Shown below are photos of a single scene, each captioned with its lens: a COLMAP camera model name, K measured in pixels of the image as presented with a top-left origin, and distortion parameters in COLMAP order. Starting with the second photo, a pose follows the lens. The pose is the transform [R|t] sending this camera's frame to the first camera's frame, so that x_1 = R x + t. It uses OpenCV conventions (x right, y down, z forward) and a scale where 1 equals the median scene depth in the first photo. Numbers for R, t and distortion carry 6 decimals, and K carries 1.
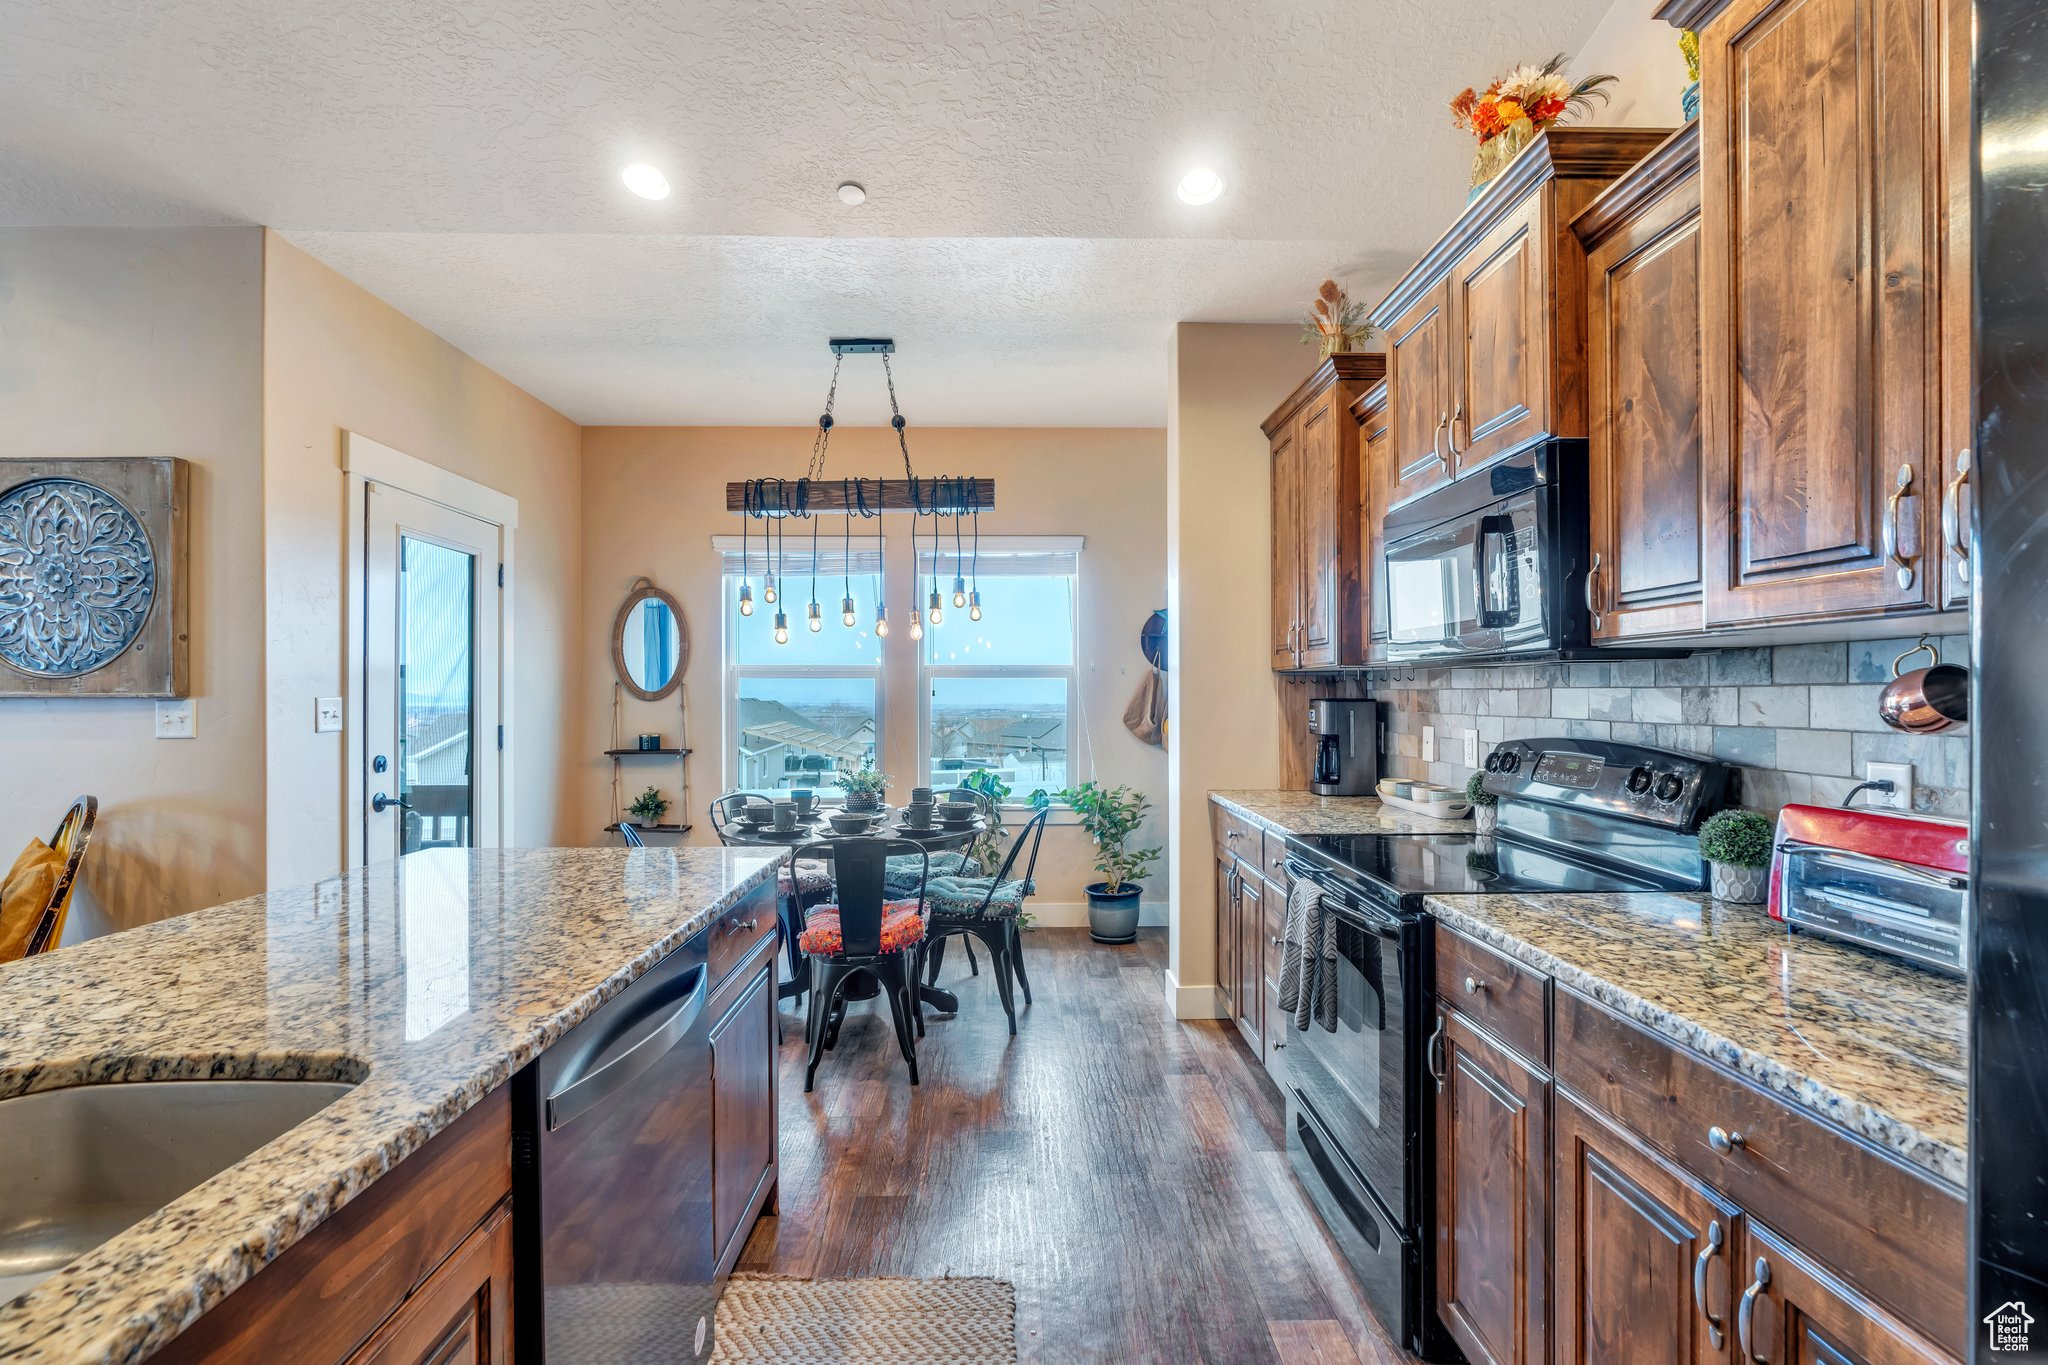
lens RADIAL K [[913.4, 0, 1027.3], [0, 913.4, 696.6], [0, 0, 1]] dist [-0.008416, 0.000657]
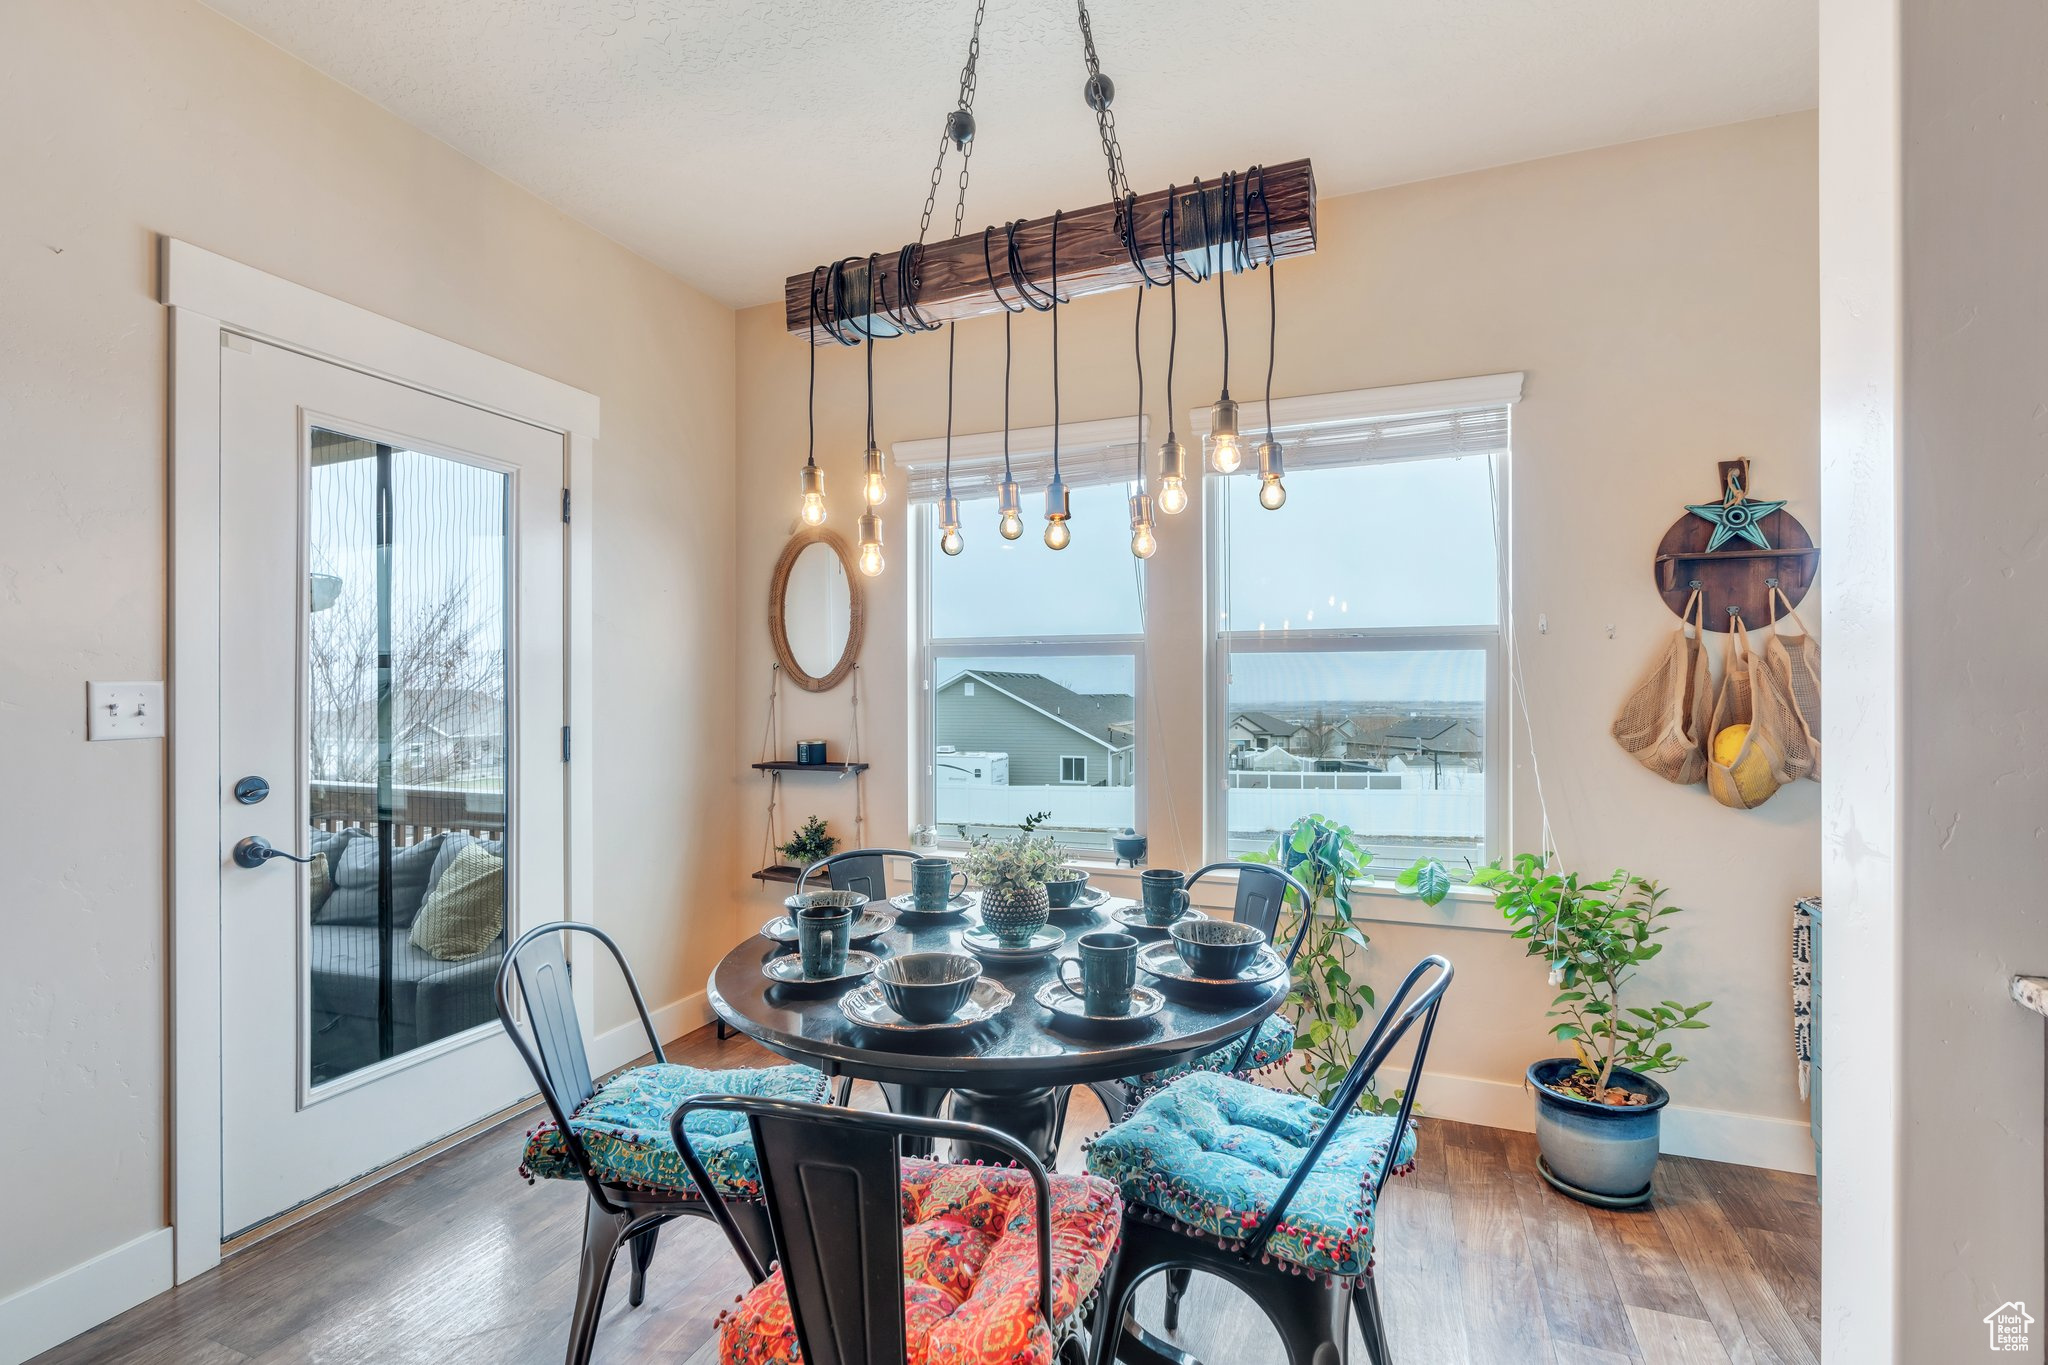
lens RADIAL K [[913.4, 0, 1027.3], [0, 913.4, 696.6], [0, 0, 1]] dist [-0.008416, 0.000657]
pose [[0.919612, 0.002592, -0.392819, 0.008157], [-0.001118, 0.999991, 0.003979, 0.006561], [0.392825, -0.003220, 0.919607, 0.547473]]
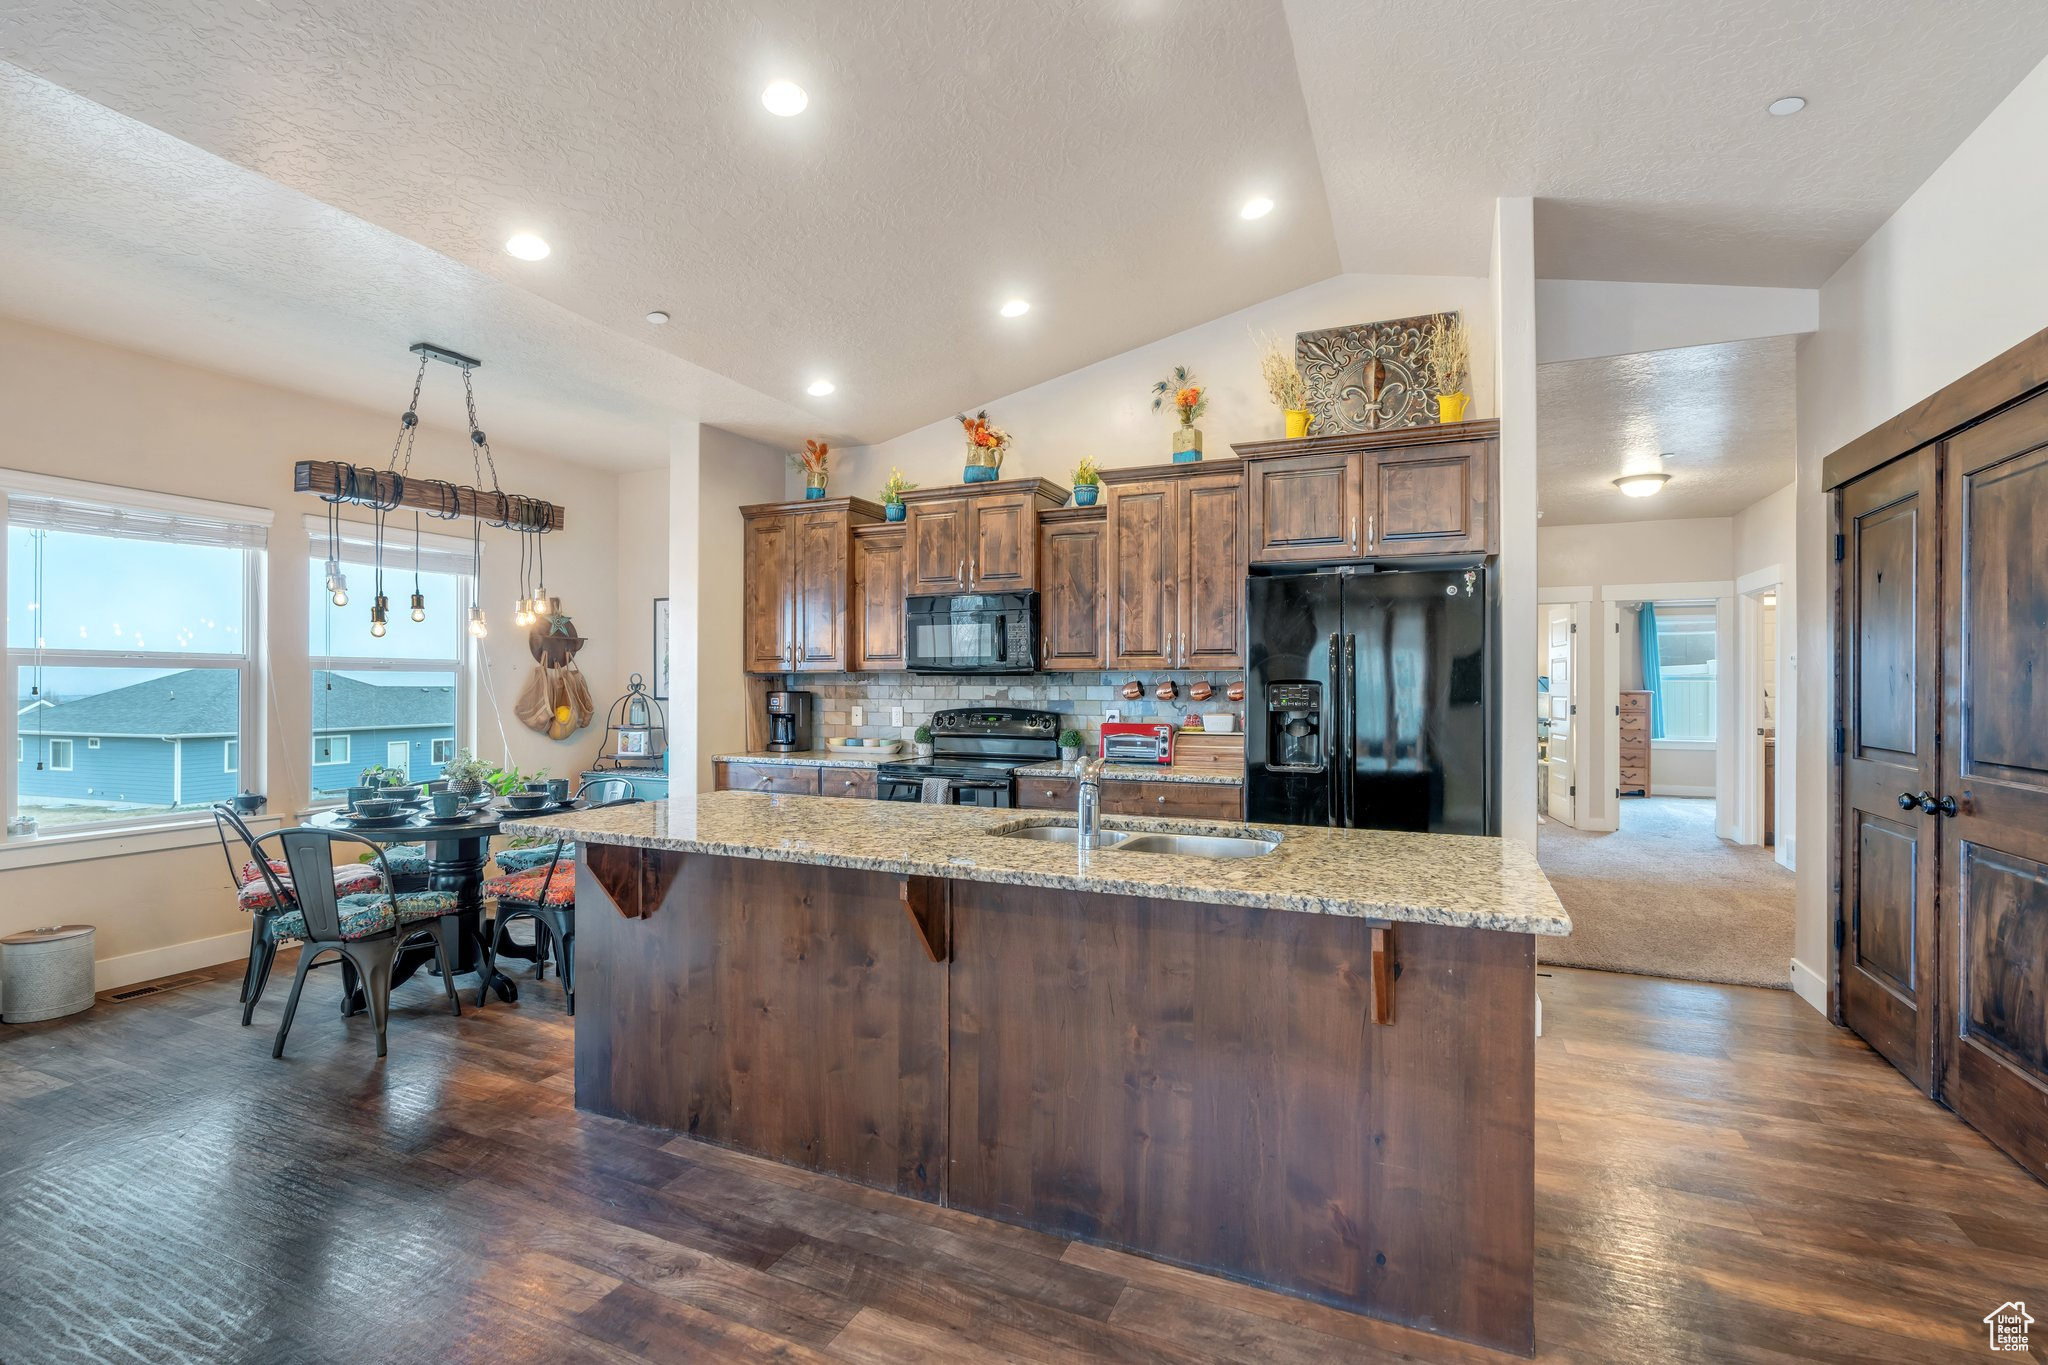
lens RADIAL K [[913.4, 0, 1027.3], [0, 913.4, 696.6], [0, 0, 1]] dist [-0.008416, 0.000657]
pose [[0.424911, -0.008355, 0.905197, -0.828387], [0.001678, 0.999963, 0.008442, -0.000753], [-0.905234, -0.002068, 0.424909, -0.048463]]
